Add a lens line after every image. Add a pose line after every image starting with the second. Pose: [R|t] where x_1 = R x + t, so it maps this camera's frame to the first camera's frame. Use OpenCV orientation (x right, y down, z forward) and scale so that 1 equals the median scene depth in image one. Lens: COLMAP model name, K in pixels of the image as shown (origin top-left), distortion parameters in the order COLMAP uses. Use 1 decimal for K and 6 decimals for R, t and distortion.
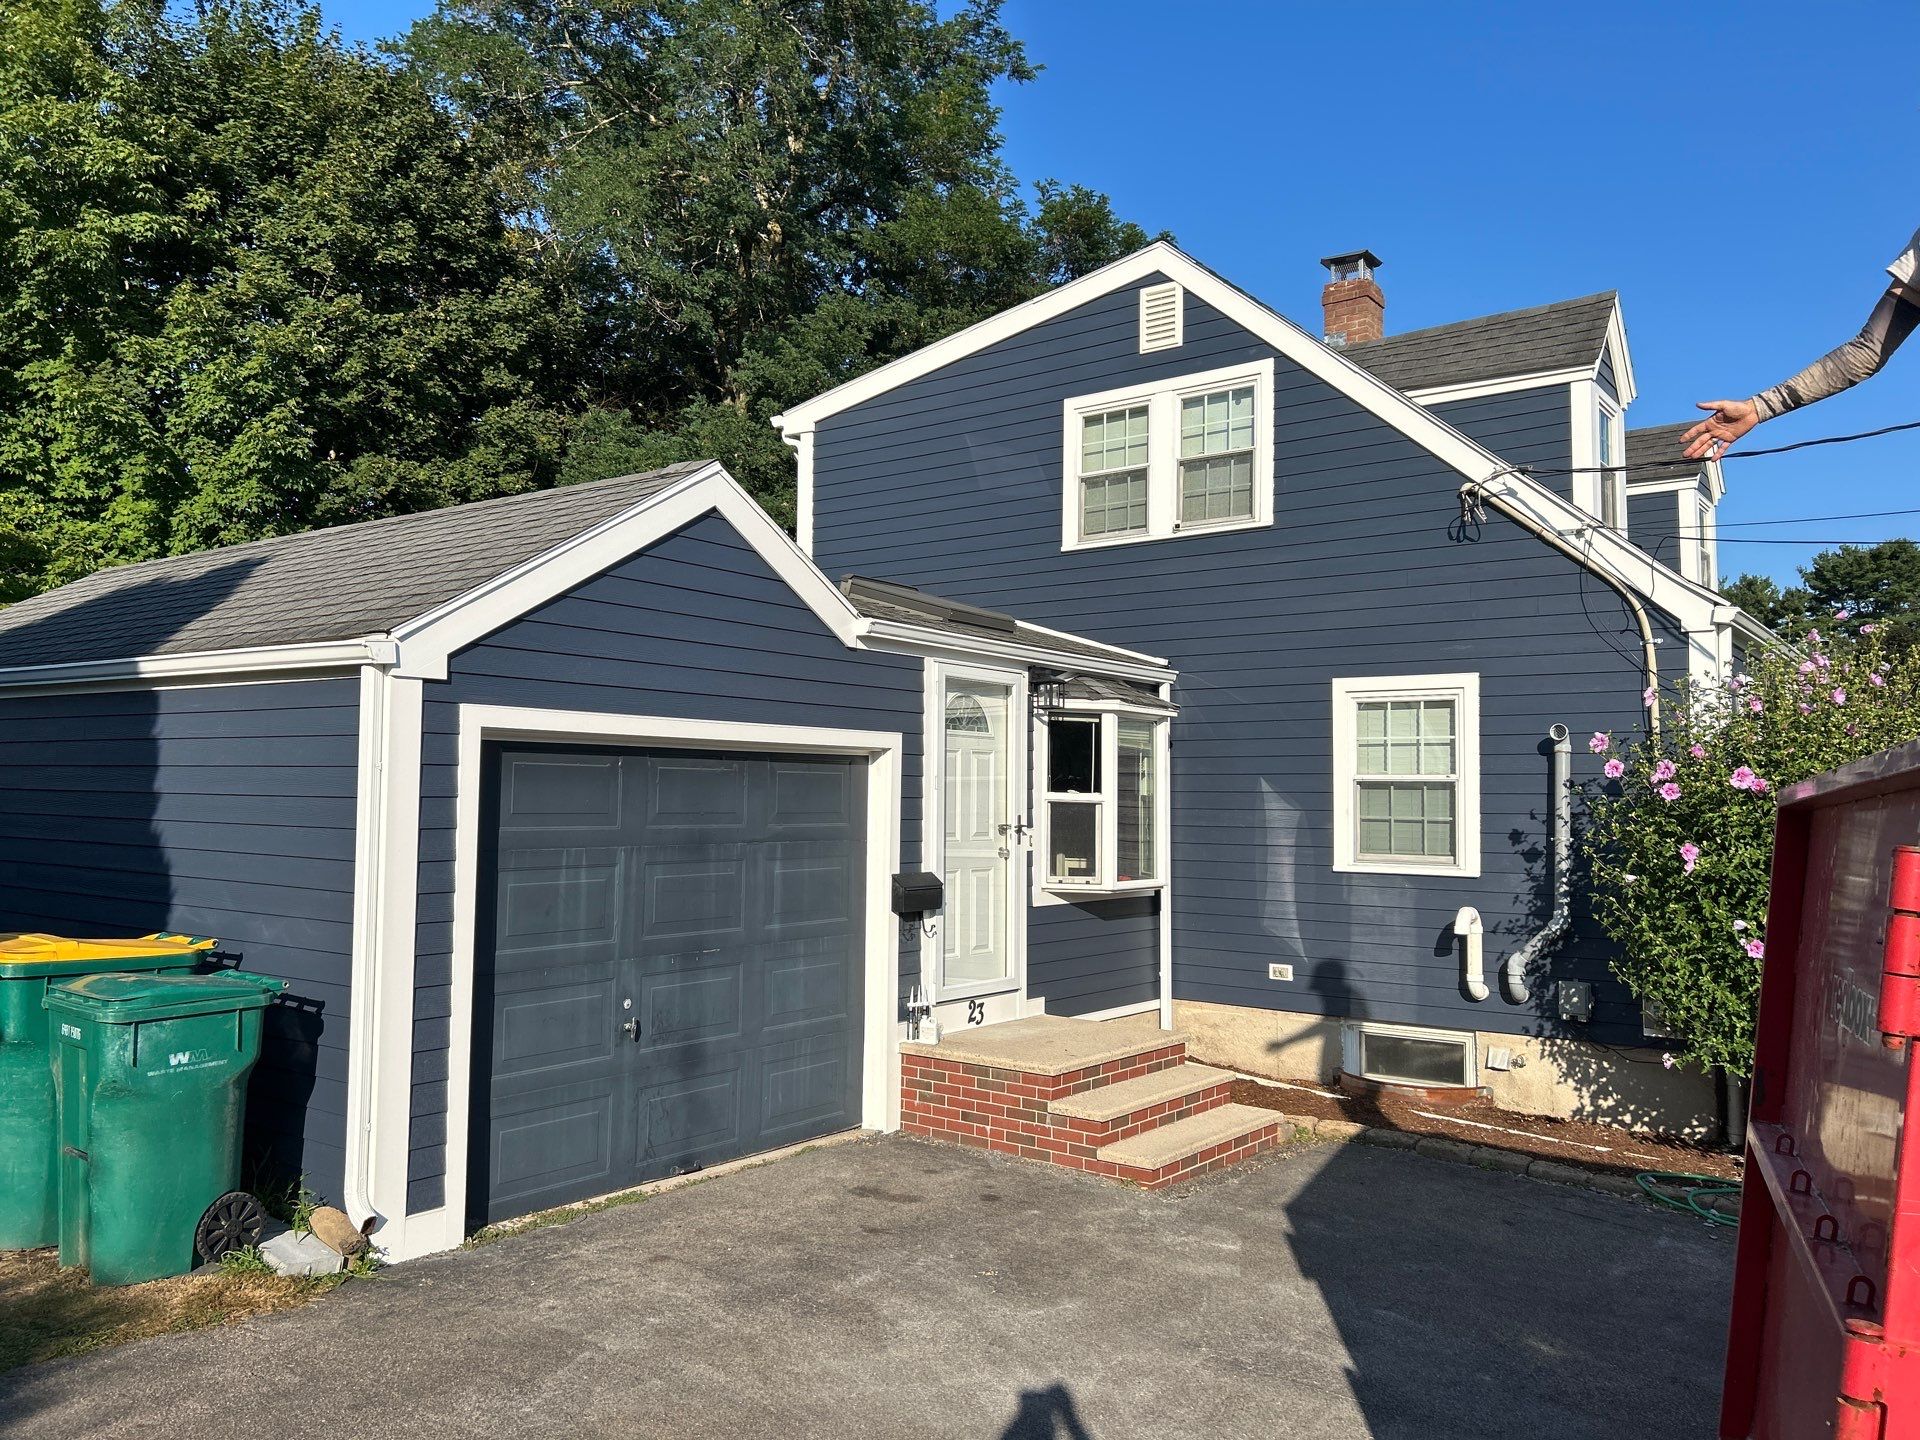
lens RADIAL K [[1464.7, 0, 960.0], [0, 1464.7, 720.0], [0, 0, 1]] dist [0.045685, -0.004097]
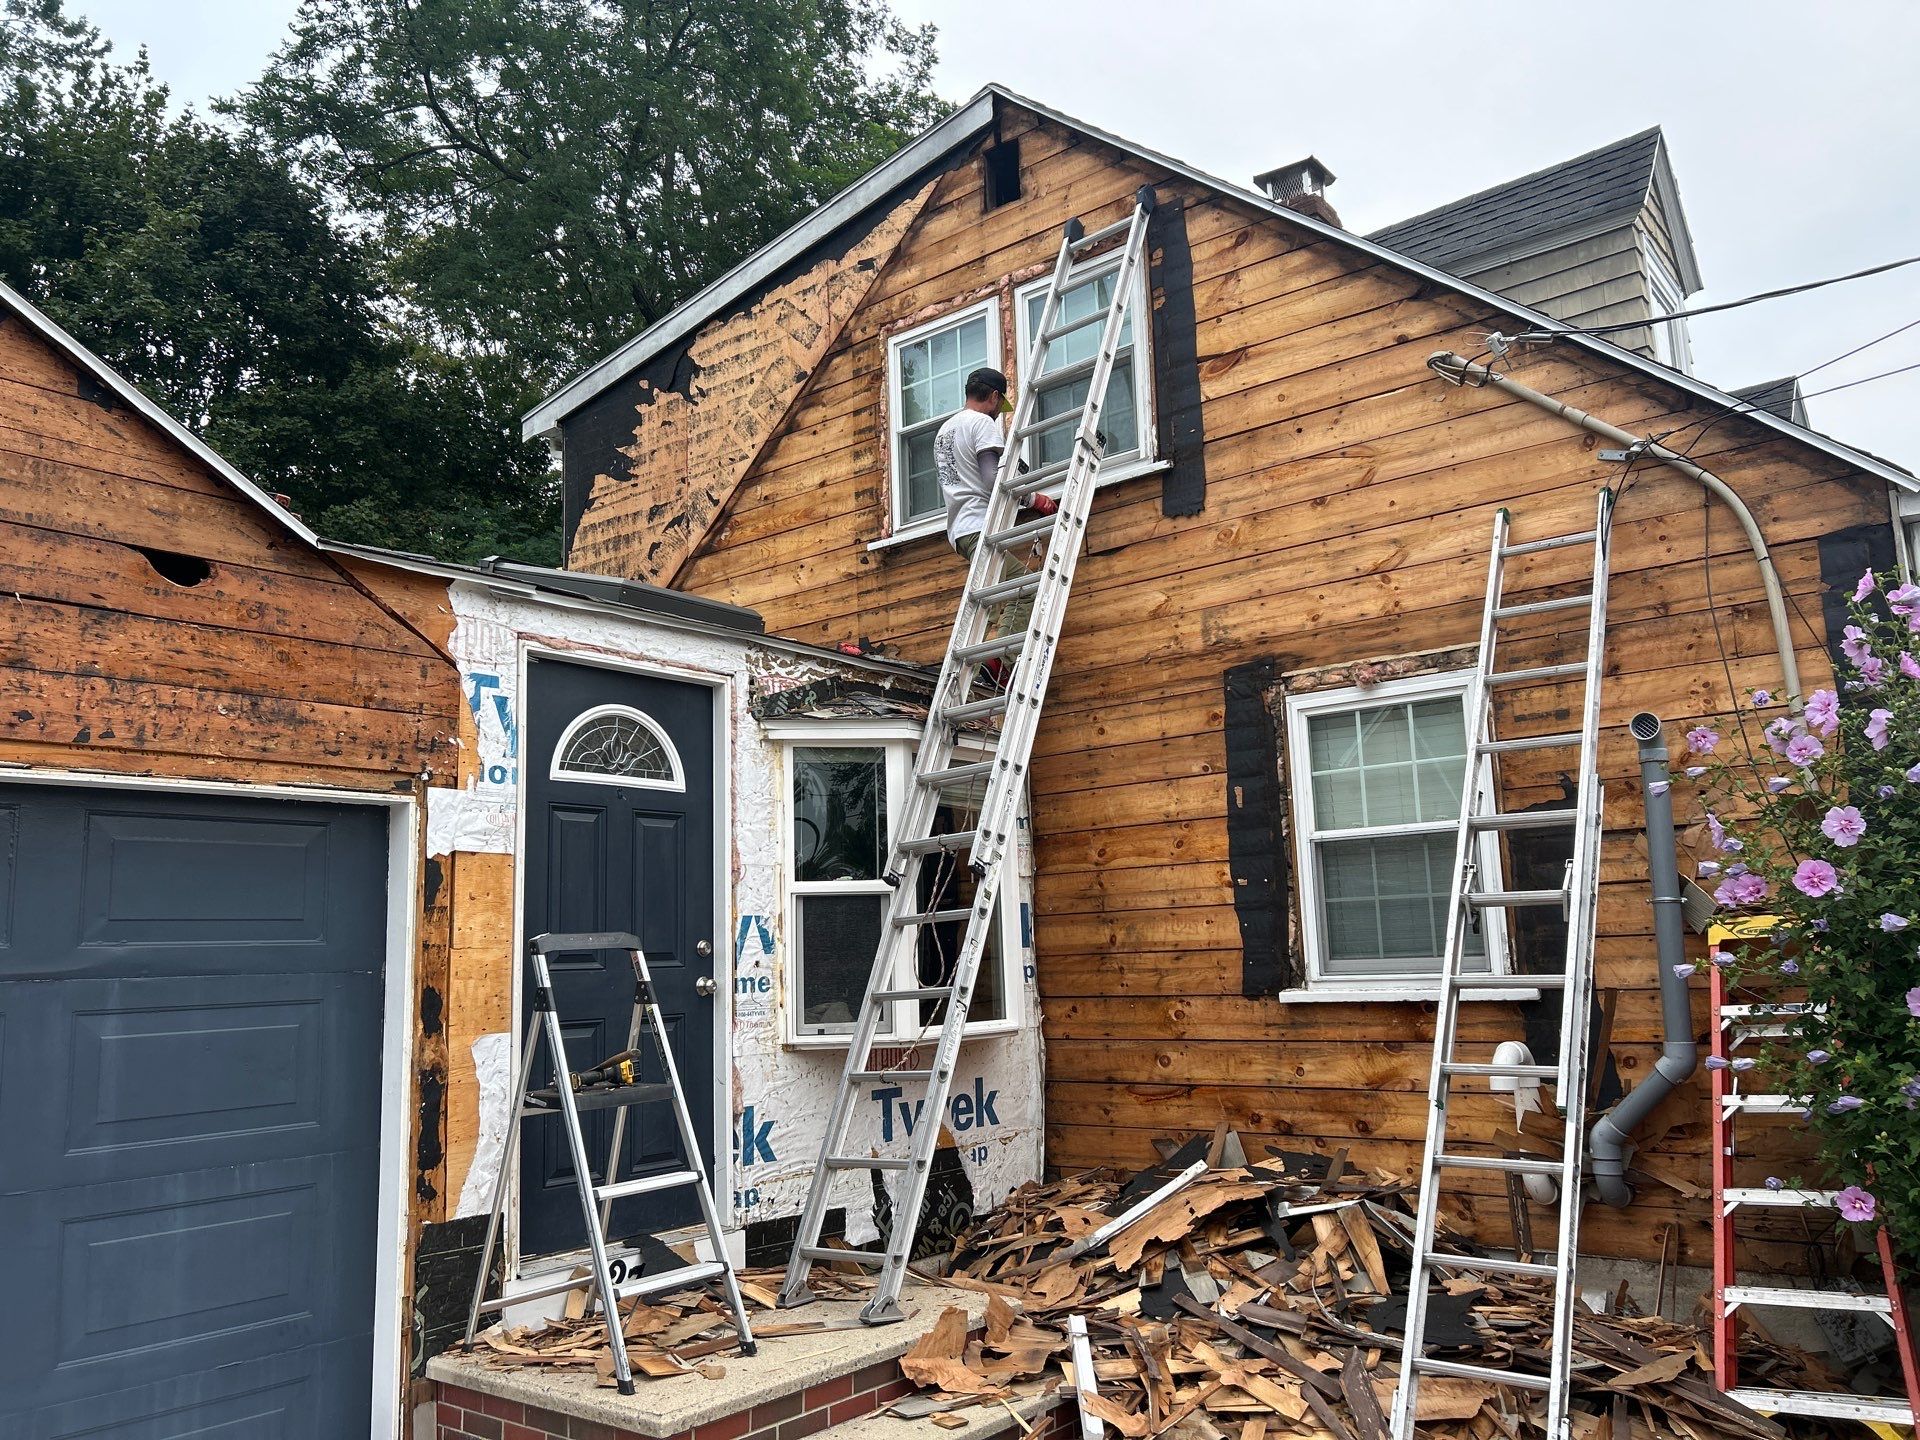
lens RADIAL K [[1464.7, 0, 960.0], [0, 1464.7, 720.0], [0, 0, 1]] dist [0.045685, -0.004097]
pose [[0.998470, -0.046469, -0.029980, 0.147358], [0.043223, 0.993938, -0.101091, 0.046173], [0.034496, 0.099641, 0.994425, 0.382441]]
